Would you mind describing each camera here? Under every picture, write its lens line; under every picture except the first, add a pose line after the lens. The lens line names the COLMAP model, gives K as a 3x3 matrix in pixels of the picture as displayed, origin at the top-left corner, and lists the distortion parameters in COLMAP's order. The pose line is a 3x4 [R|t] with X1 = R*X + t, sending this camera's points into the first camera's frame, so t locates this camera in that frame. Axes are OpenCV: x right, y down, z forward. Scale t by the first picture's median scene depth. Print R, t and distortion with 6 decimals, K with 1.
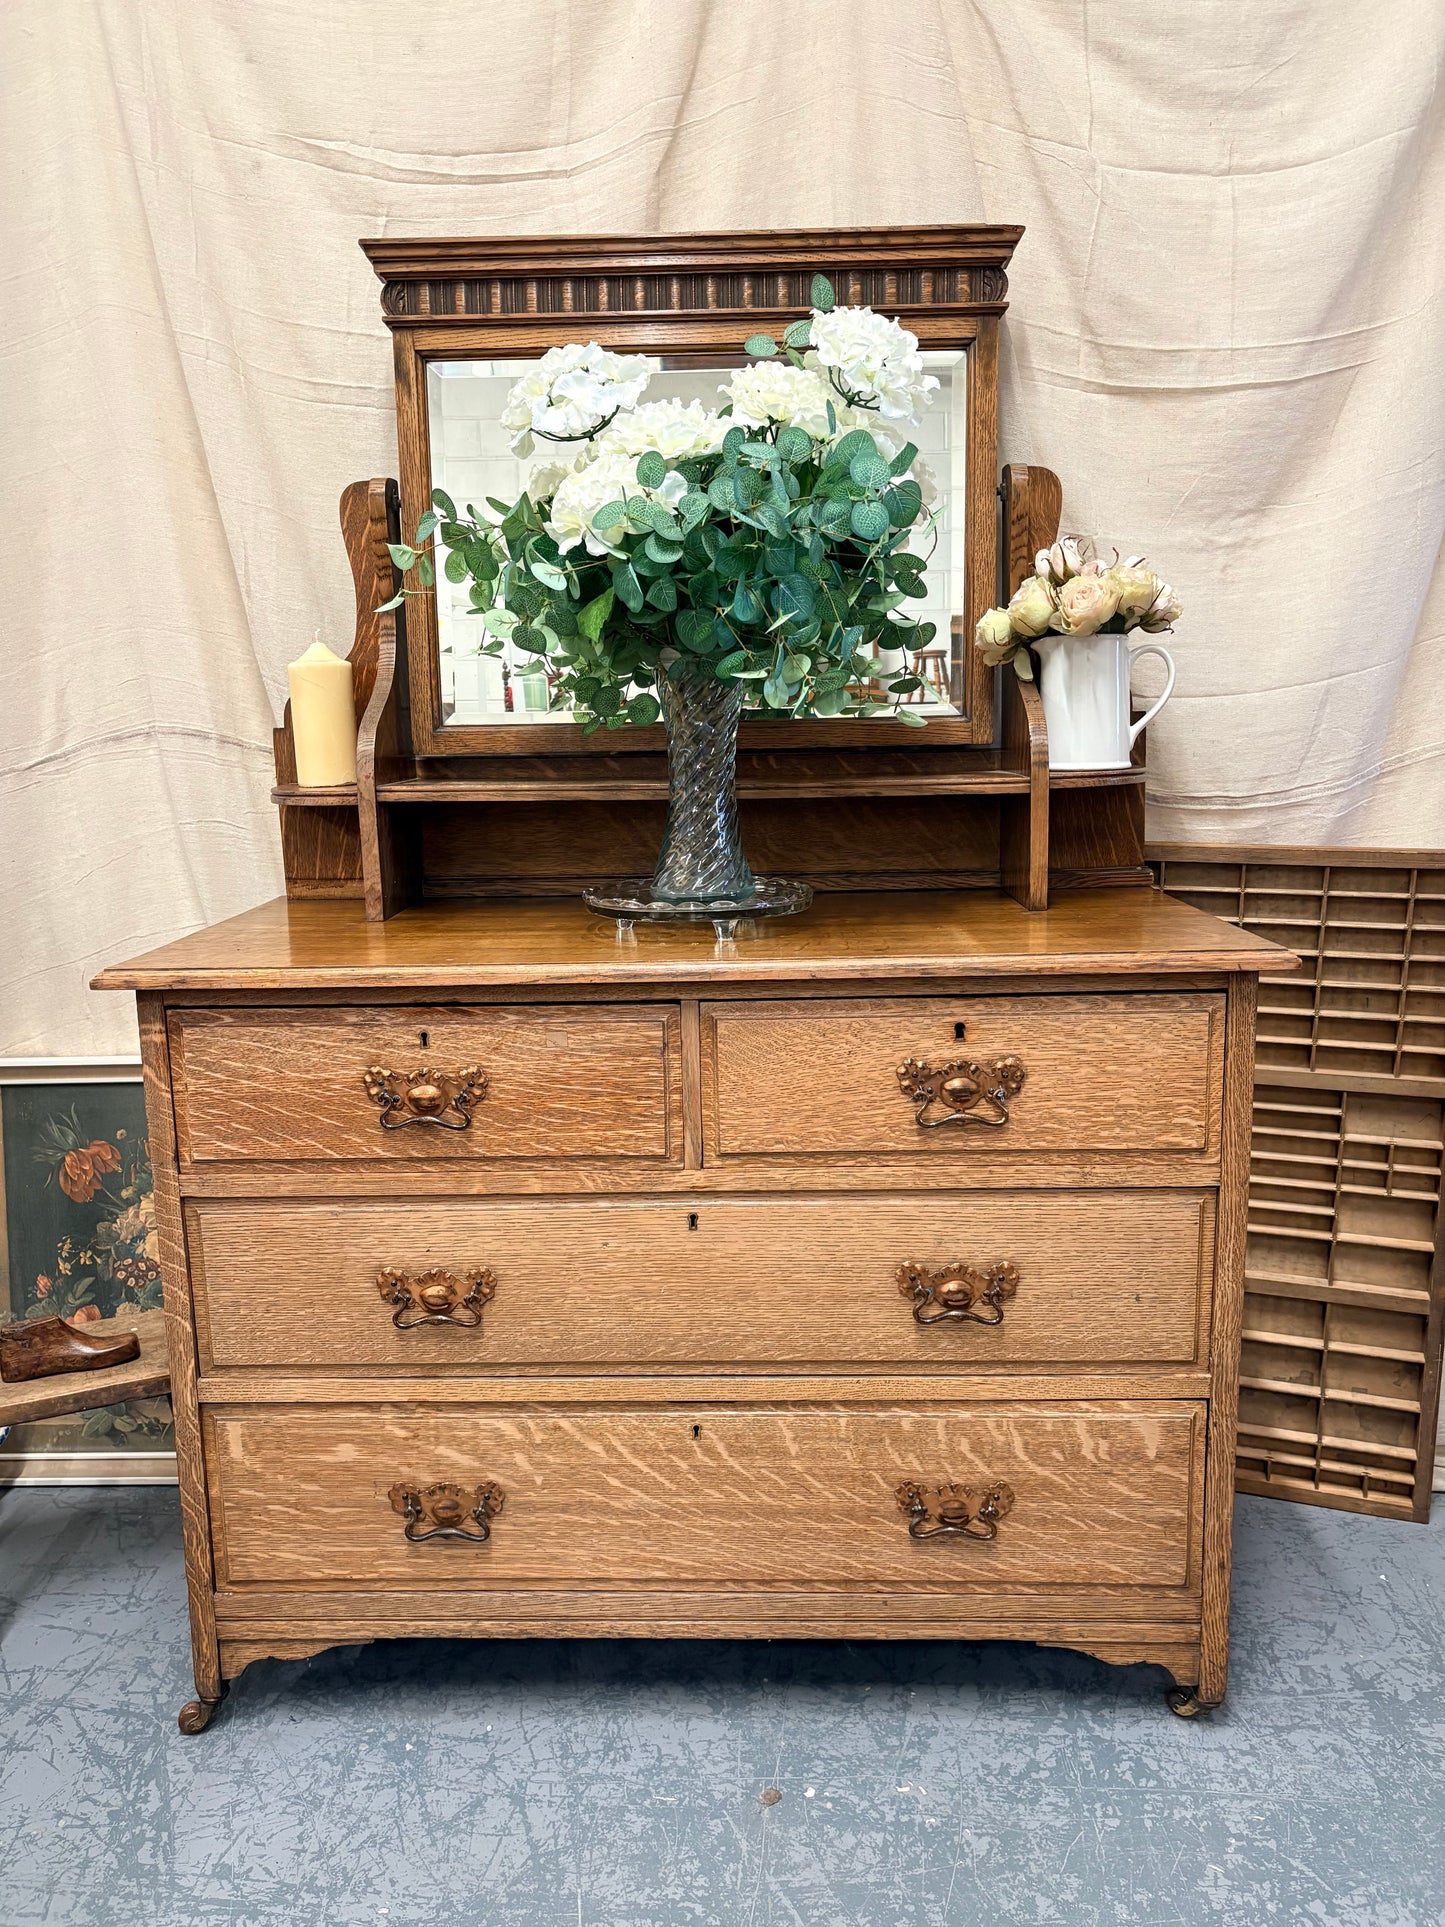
lens RADIAL K [[1474.6, 0, 719.4], [0, 1474.6, 964.2], [0, 0, 1]] dist [0.037554, -0.046261]
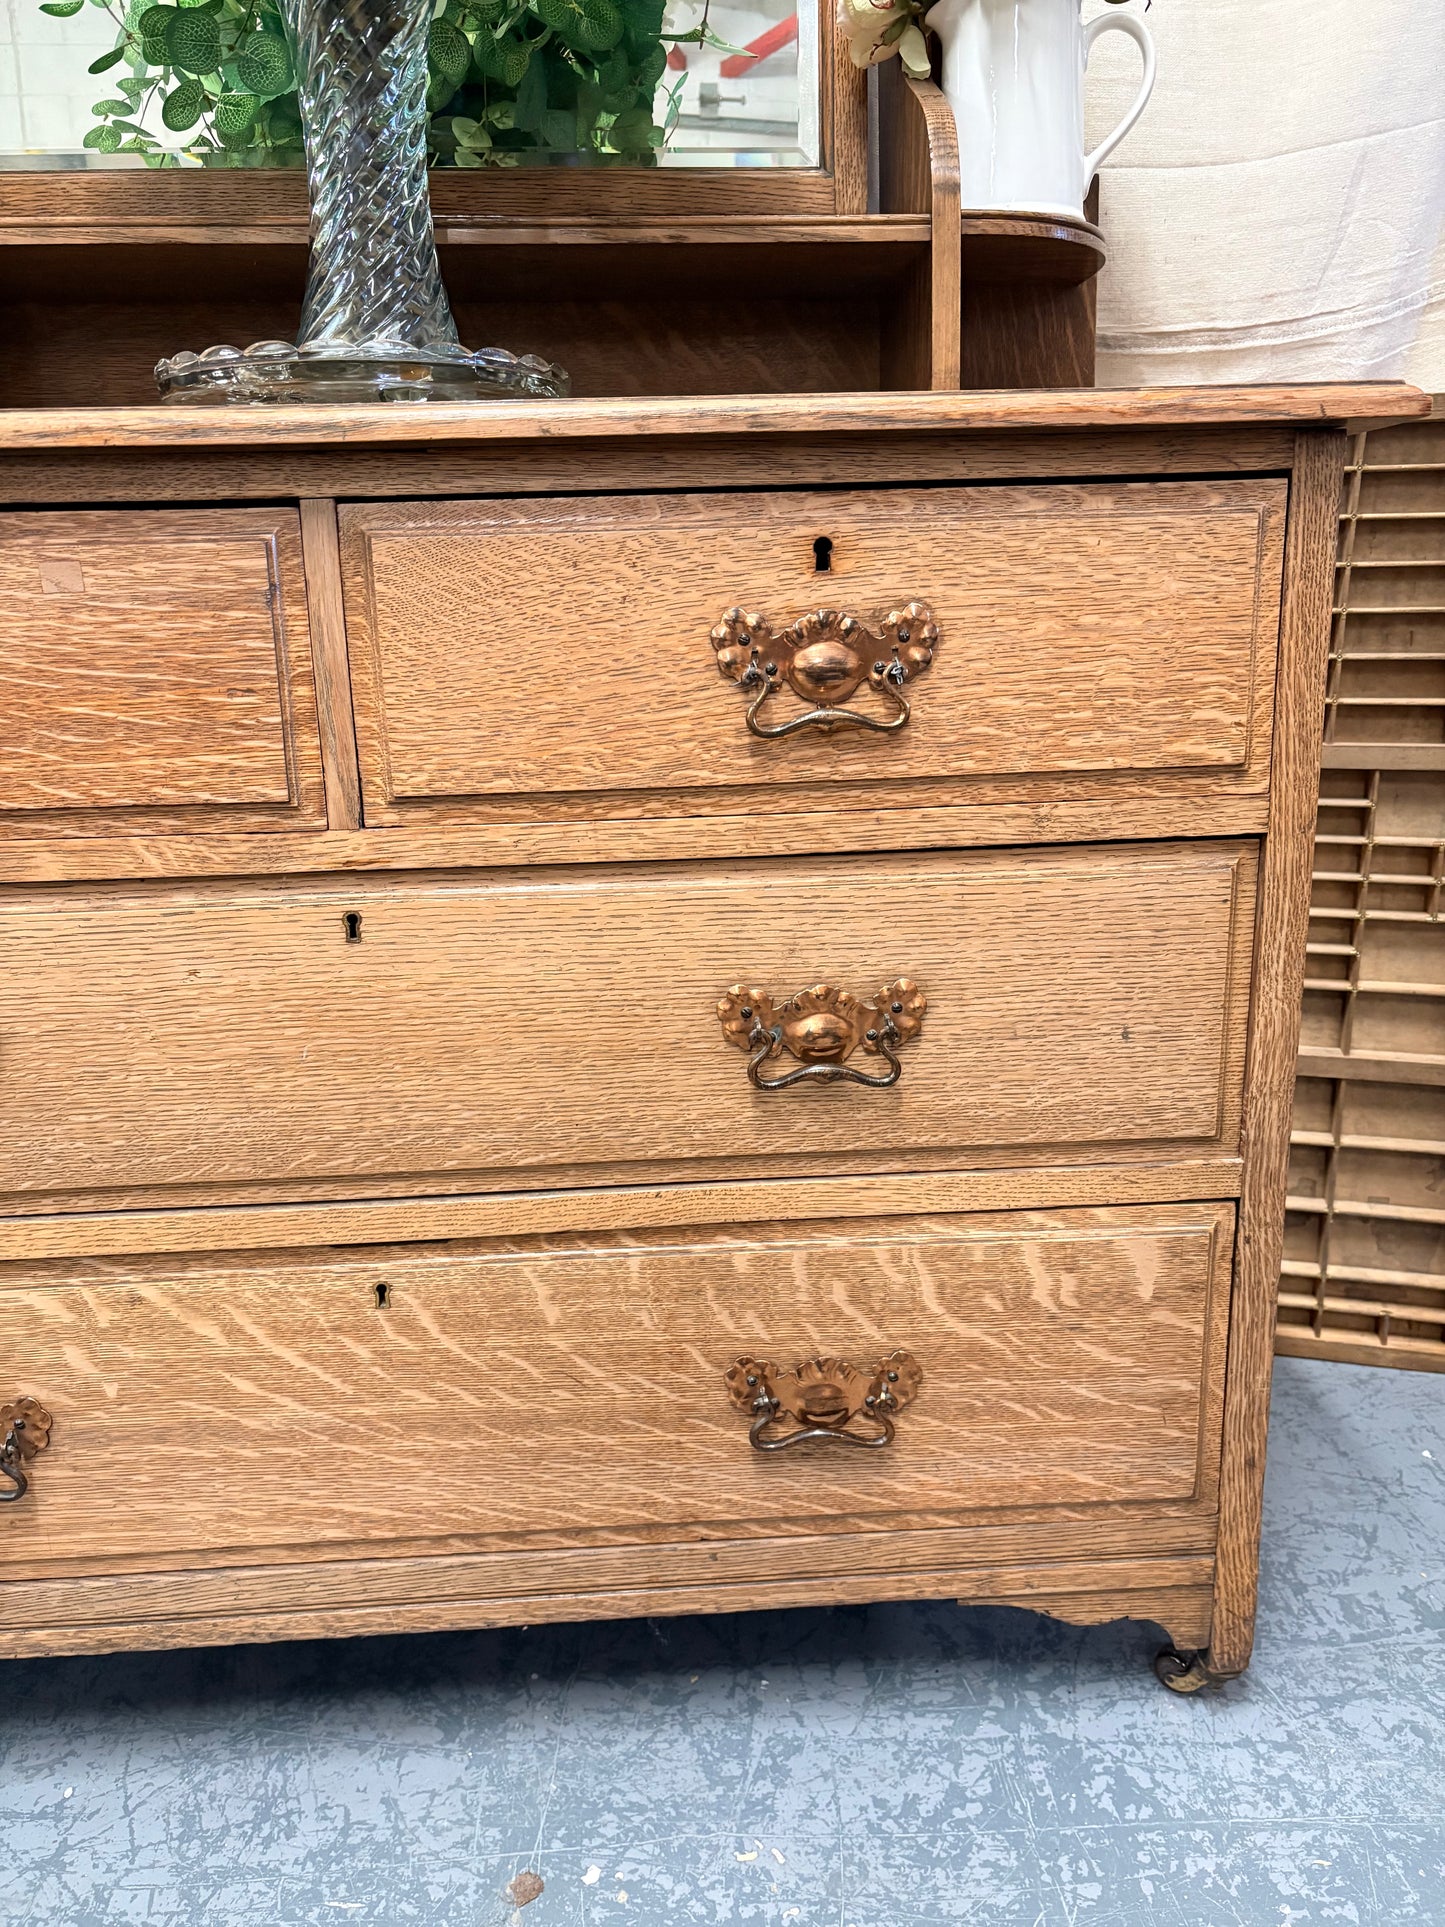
lens RADIAL K [[1474.6, 0, 726.6], [0, 1474.6, 965.5], [0, 0, 1]] dist [0.037554, -0.046261]
pose [[0.995286, -0.027919, 0.092880, 0.067177], [0.020991, 0.996982, 0.074742, 0.143944], [-0.094687, -0.072440, 0.992868, 0.412509]]
